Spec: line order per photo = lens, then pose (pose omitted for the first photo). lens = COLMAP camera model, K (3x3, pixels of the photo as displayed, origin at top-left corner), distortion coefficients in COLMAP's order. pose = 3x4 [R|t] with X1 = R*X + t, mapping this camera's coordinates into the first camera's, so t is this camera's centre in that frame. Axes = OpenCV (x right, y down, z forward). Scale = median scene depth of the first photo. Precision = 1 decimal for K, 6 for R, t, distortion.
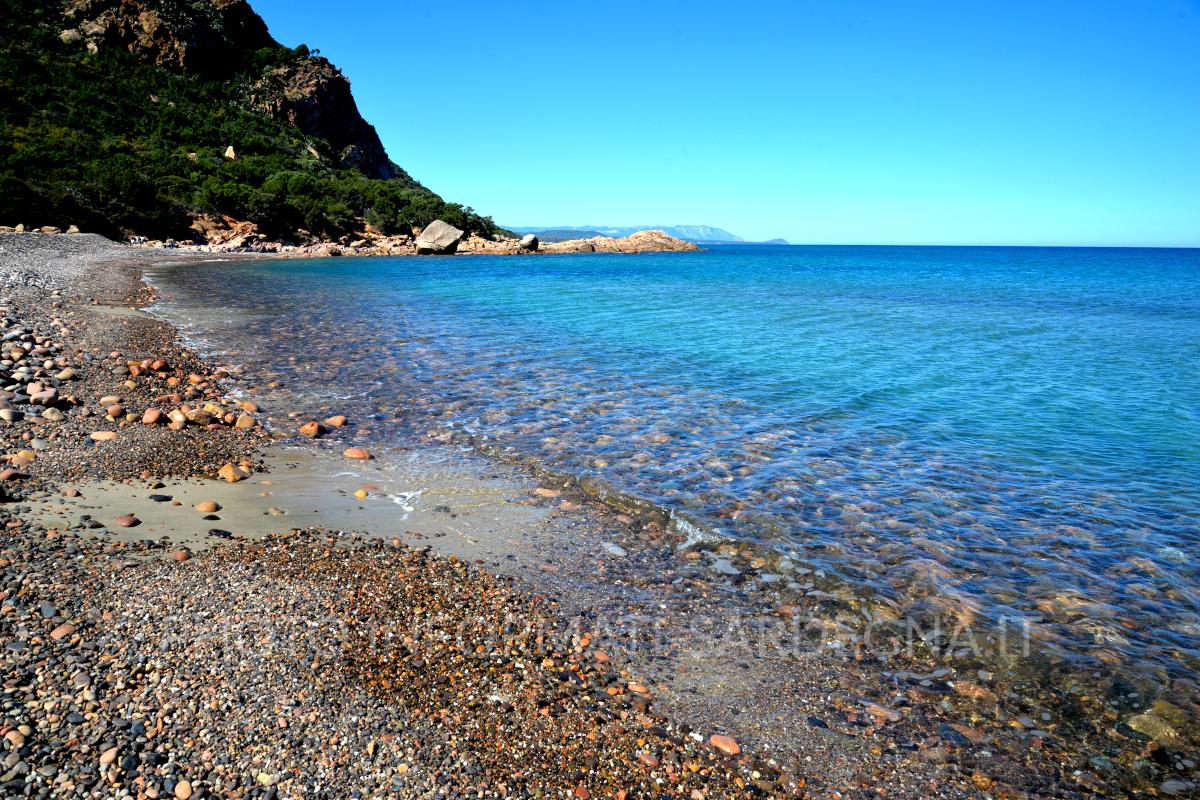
lens RADIAL K [[812.6, 0, 599.0], [0, 812.6, 410.8], [0, 0, 1]] dist [-0.043967, 0.006093]
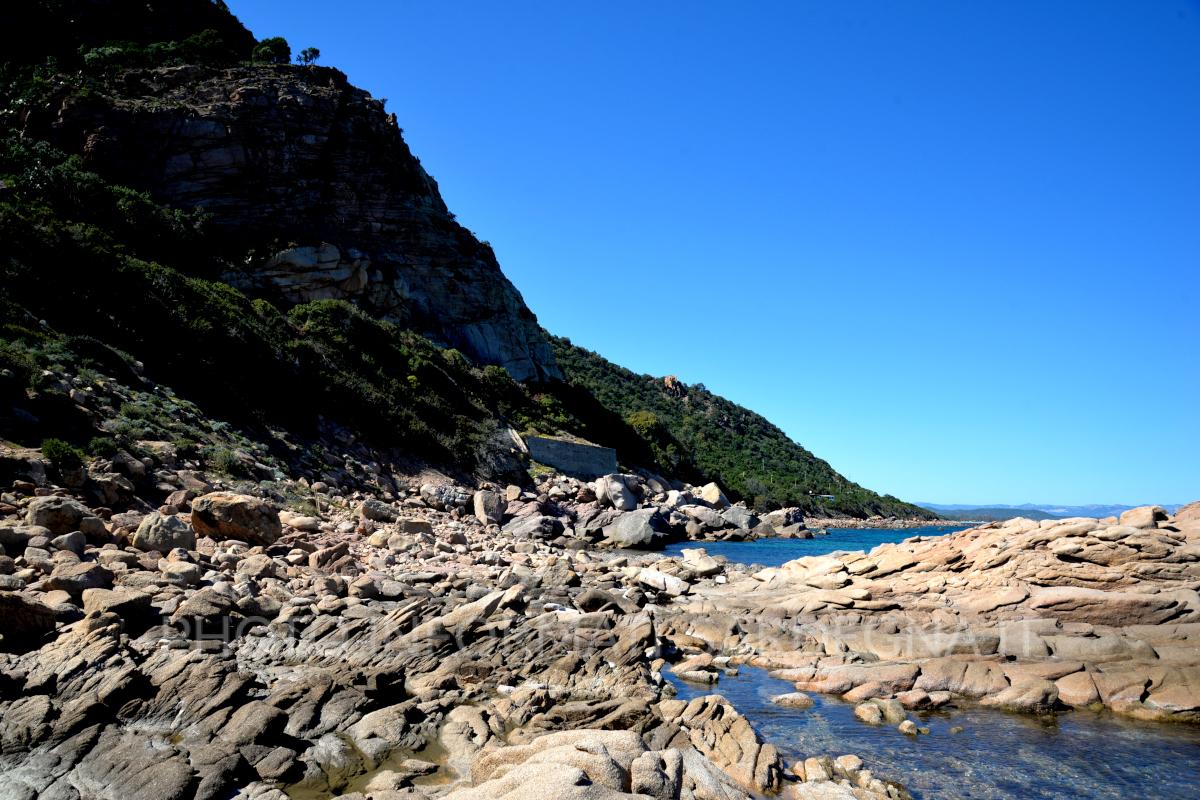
lens RADIAL K [[812.6, 0, 601.1], [0, 812.6, 400.3], [0, 0, 1]] dist [-0.043967, 0.006093]
pose [[0.877763, -0.047073, -0.476777, -0.043851], [-0.119146, 0.942449, -0.312402, -0.257445], [0.464044, 0.331021, 0.821638, 1.222108]]
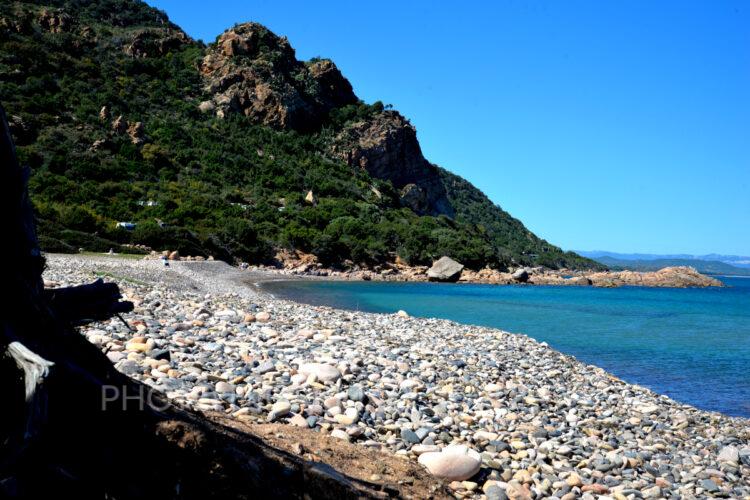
lens RADIAL K [[956.1, 0, 369.8], [0, 956.1, 250.2], [0, 0, 1]] dist [-0.023436, 0.000000]
pose [[0.935271, 0.023489, -0.353152, 0.181394], [-0.101499, 0.973686, -0.204045, 0.066150], [0.339066, 0.226682, 0.913044, -0.362514]]
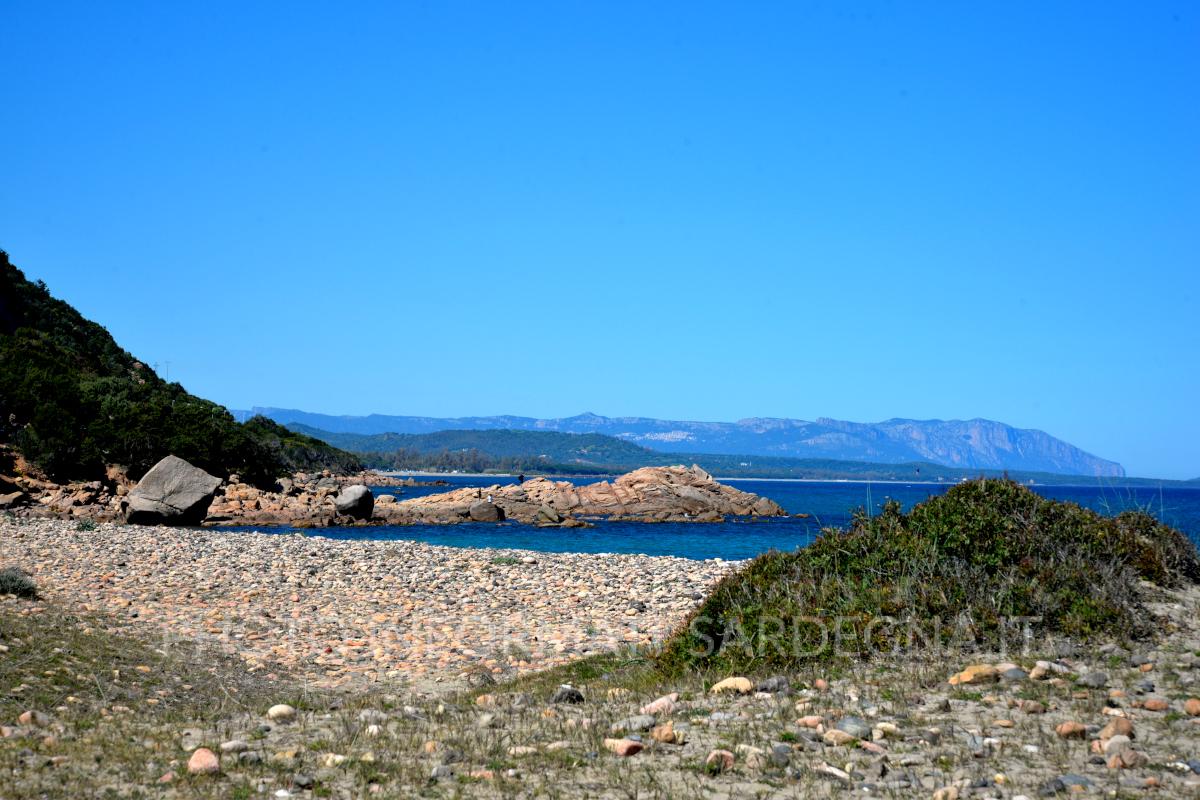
lens RADIAL K [[2866.0, 0, 602.3], [0, 2866.0, 399.6], [0, 0, 1]] dist [0.076529, 0.000000]
pose [[0.999835, 0.015634, -0.009200, 0.063013], [-0.017319, 0.973565, -0.227755, 0.098919], [0.005396, 0.227876, 0.973675, -0.559004]]
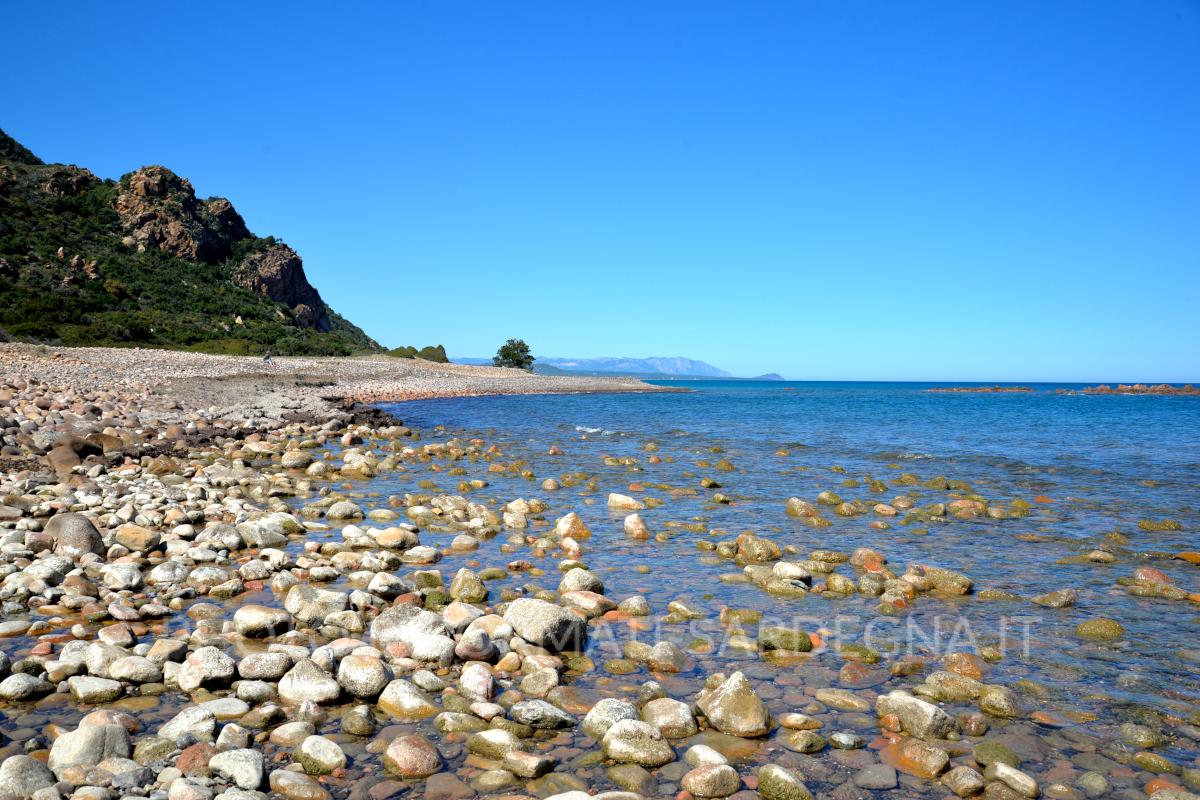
lens RADIAL K [[1037.3, 0, 591.0], [0, 1037.3, 399.6], [0, 0, 1]] dist [-0.033288, 0.002692]
pose [[0.999427, 0.003672, 0.033653, 0.198263], [0.002531, 0.983212, -0.182447, 0.237259], [-0.033758, 0.182428, 0.982640, -1.136142]]
